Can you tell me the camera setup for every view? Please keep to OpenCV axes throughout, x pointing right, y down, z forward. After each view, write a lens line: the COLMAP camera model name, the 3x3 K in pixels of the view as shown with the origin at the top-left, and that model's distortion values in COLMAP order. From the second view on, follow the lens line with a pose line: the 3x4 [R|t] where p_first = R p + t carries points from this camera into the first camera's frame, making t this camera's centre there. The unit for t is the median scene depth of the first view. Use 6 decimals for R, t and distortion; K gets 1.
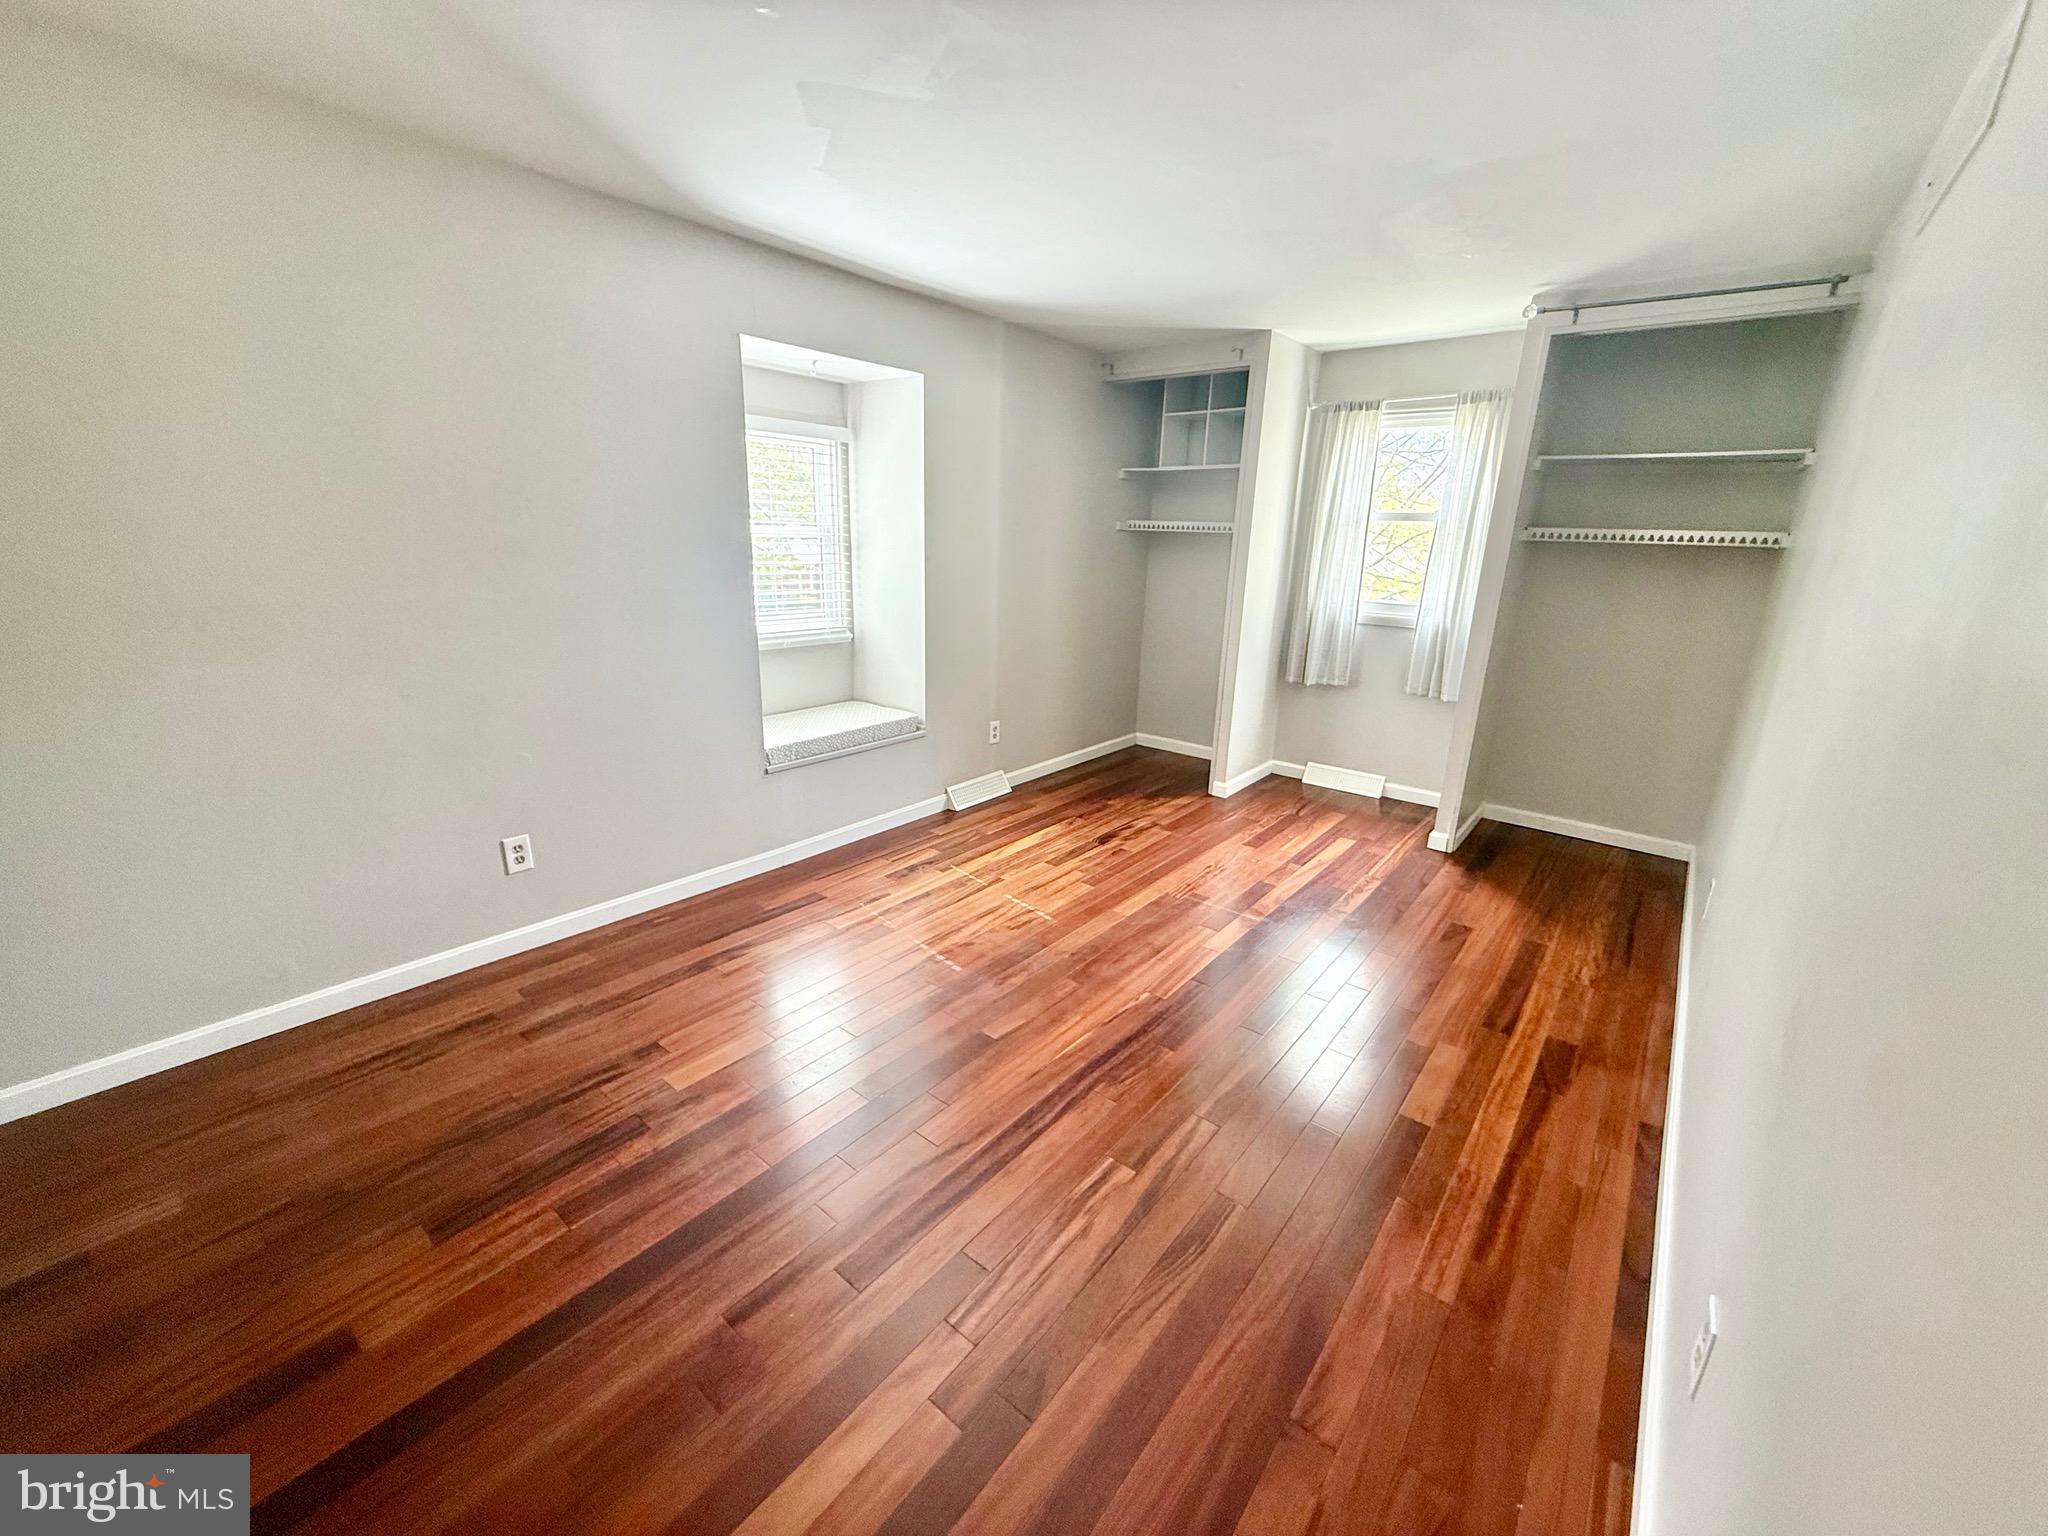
lens RADIAL K [[818.0, 0, 1012.2], [0, 818.0, 766.8], [0, 0, 1]] dist [0.002376, 0.000034]
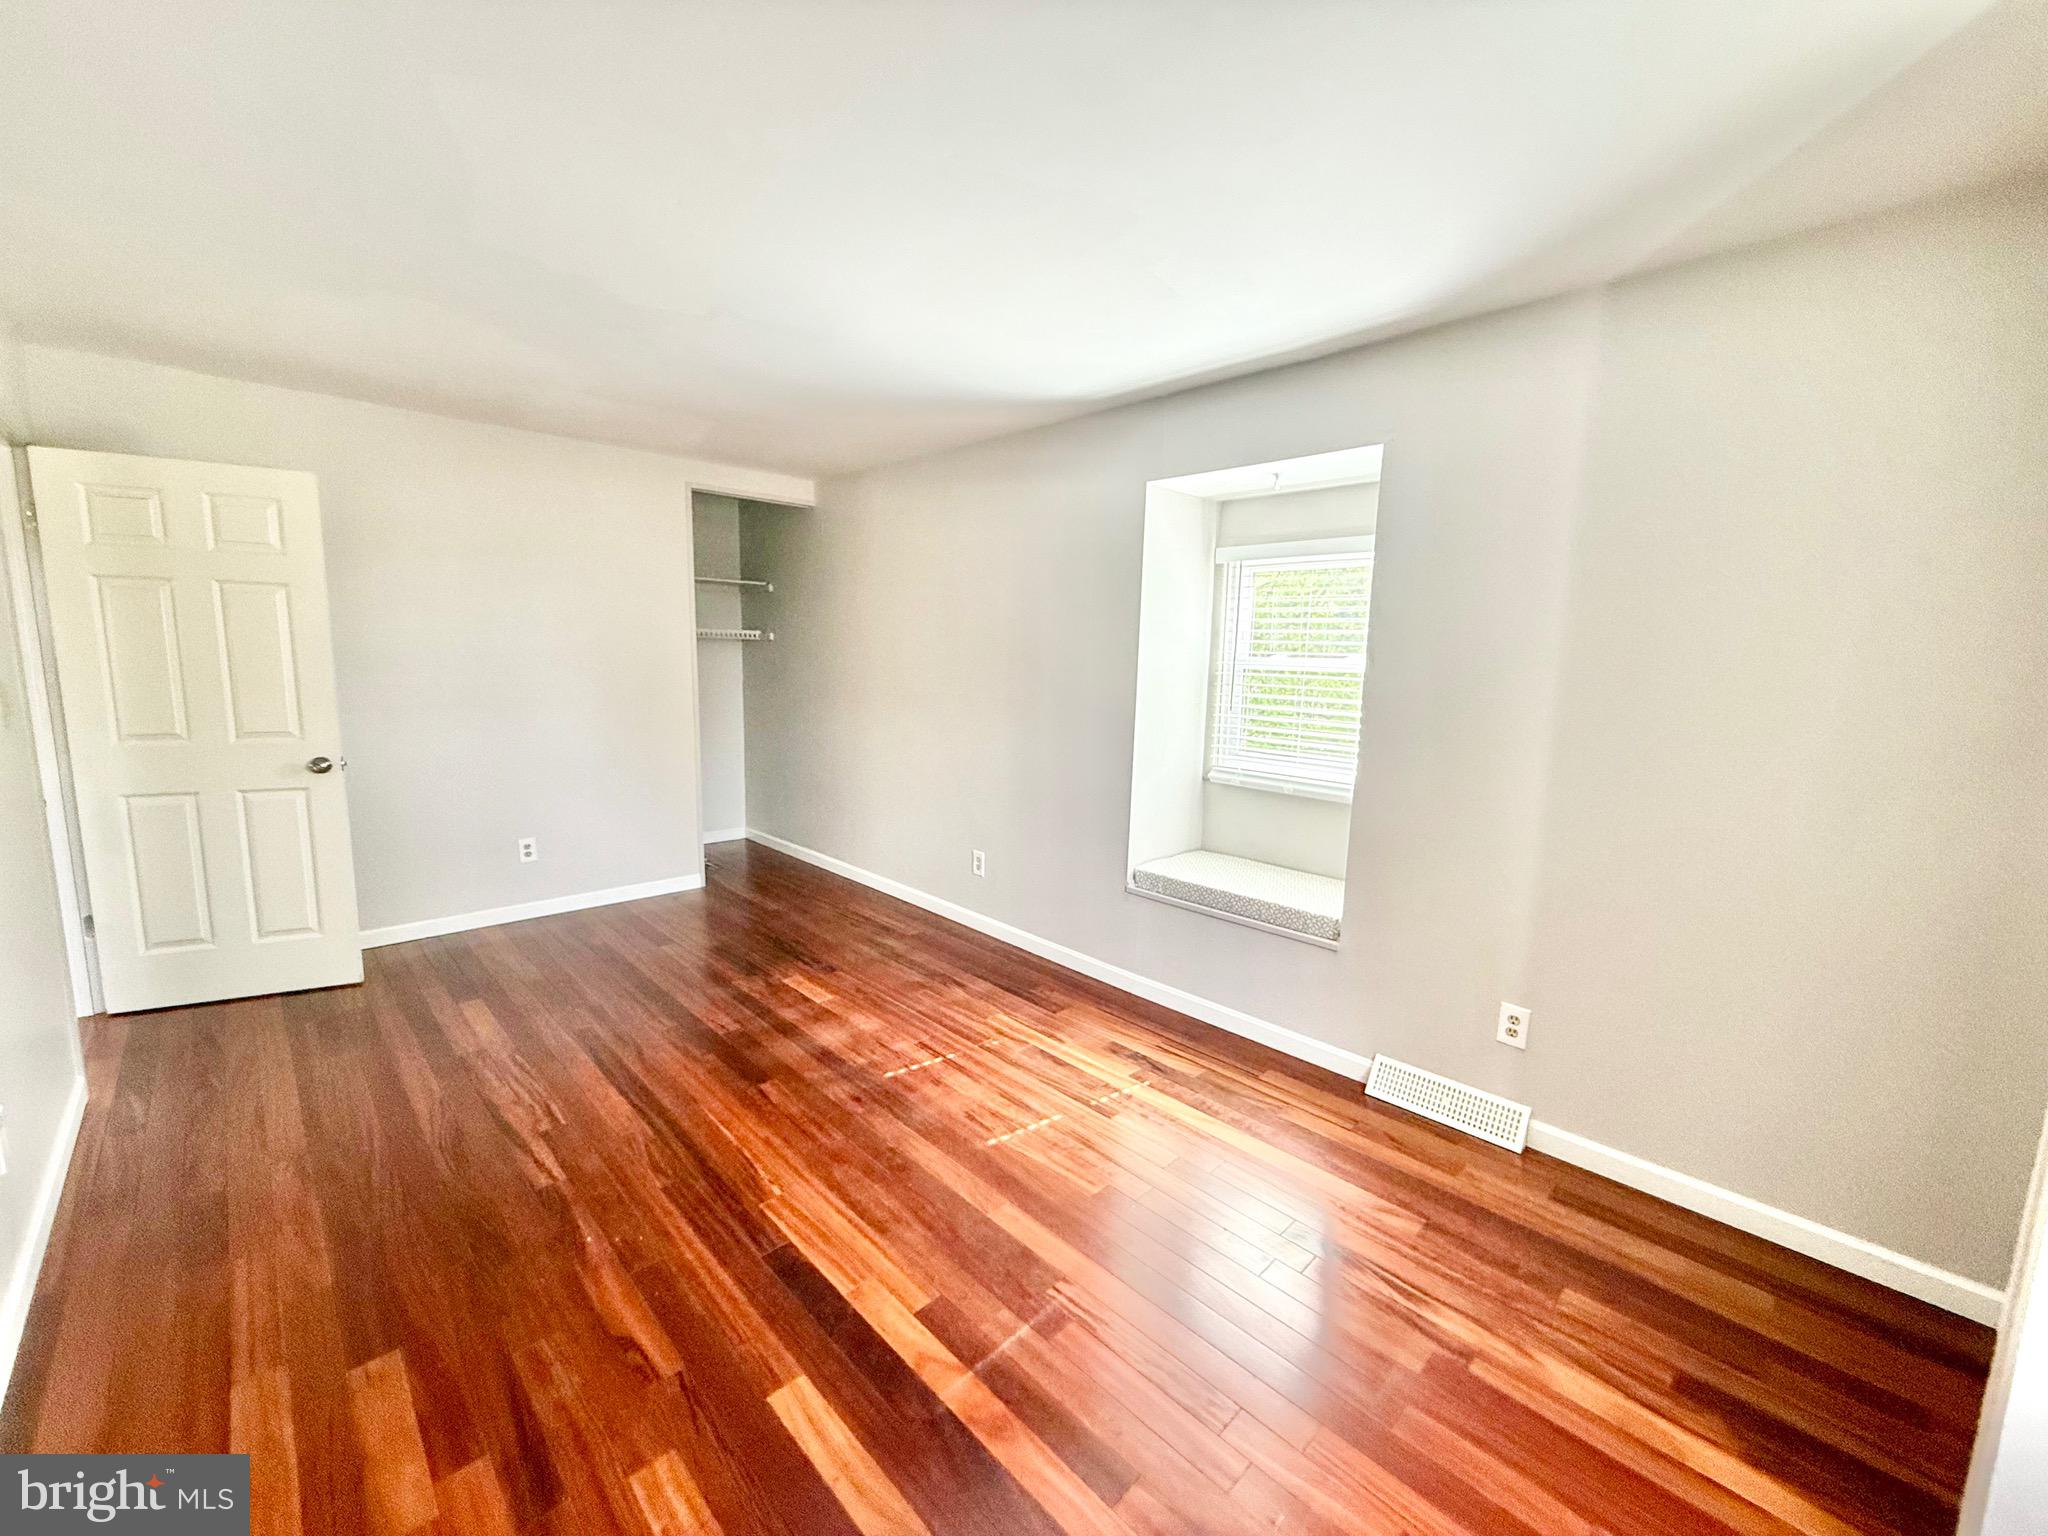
lens RADIAL K [[818.0, 0, 1020.3], [0, 818.0, 768.9], [0, 0, 1]] dist [0.002376, 0.000034]
pose [[-0.104469, 0.112529, -0.988141, 0.839199], [-0.305201, 0.942009, 0.139542, -0.283367], [0.946540, 0.316159, -0.064067, 1.079335]]
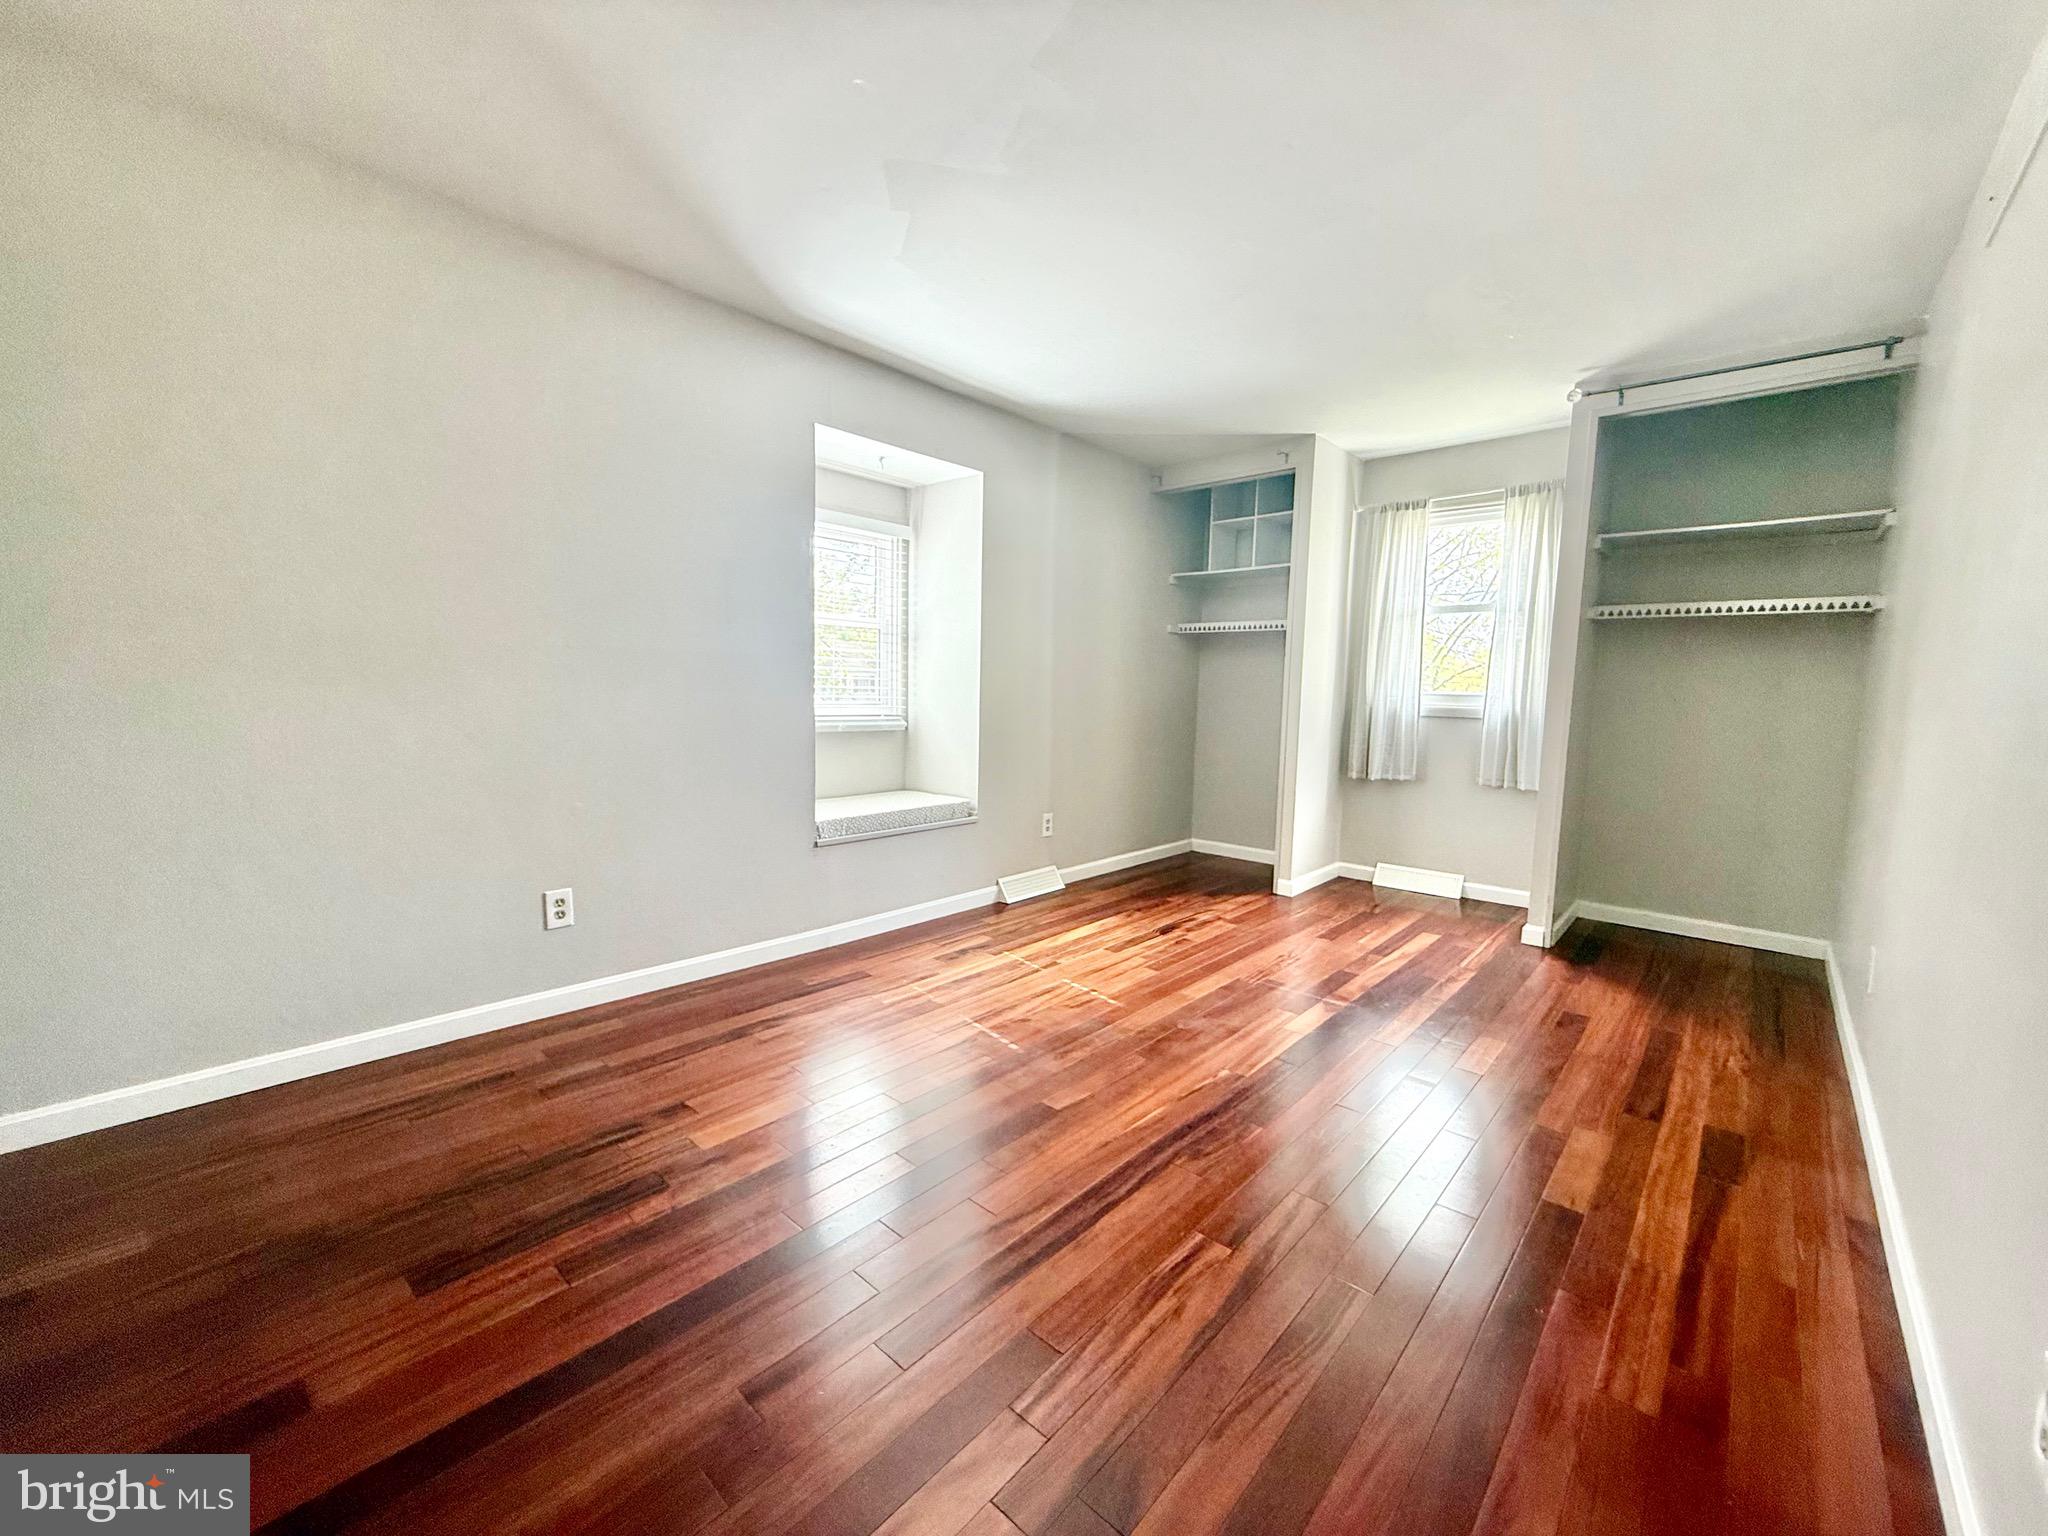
lens RADIAL K [[818.0, 0, 1013.1], [0, 818.0, 765.7], [0, 0, 1]] dist [0.002376, 0.000034]
pose [[0.998706, 0.001380, -0.050835, -0.020793], [-0.010845, 0.982417, -0.186387, 0.112285], [0.049684, 0.186697, 0.981160, 0.048722]]
